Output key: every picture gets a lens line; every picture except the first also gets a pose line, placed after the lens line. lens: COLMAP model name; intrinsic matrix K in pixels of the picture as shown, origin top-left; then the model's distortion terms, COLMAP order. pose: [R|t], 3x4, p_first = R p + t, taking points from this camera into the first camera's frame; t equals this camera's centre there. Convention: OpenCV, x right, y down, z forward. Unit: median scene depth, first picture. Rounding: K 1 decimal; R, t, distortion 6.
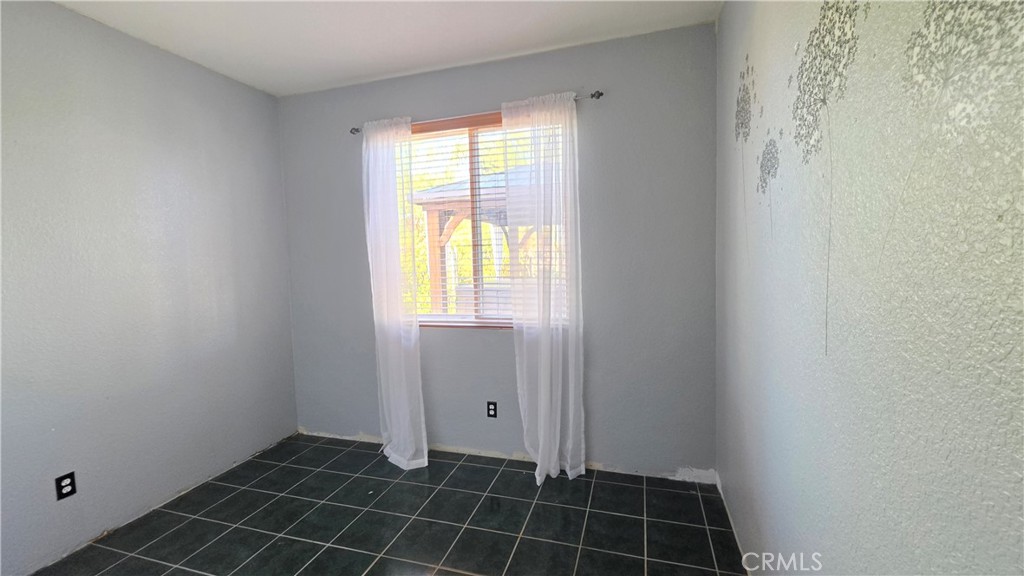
lens RADIAL K [[413.4, 0, 511.9], [0, 413.4, 288.1], [0, 0, 1]] dist [-0.004389, 0.001174]
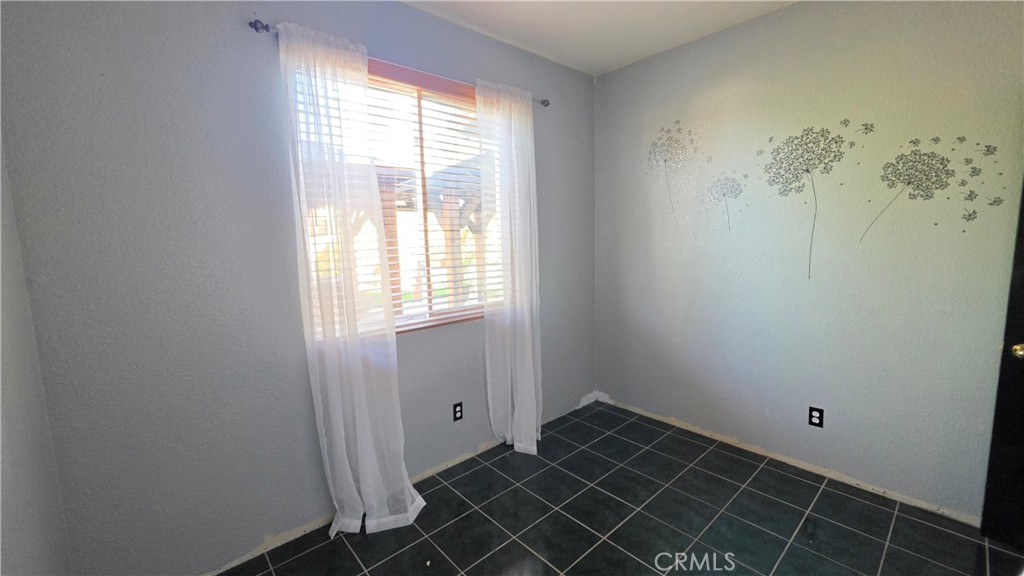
lens RADIAL K [[413.4, 0, 511.8], [0, 413.4, 290.3], [0, 0, 1]] dist [-0.004389, 0.001174]
pose [[0.514593, -0.094315, 0.852232, -0.783103], [0.077644, 0.994974, 0.063229, -0.022186], [-0.853912, 0.033634, 0.519329, 0.440240]]
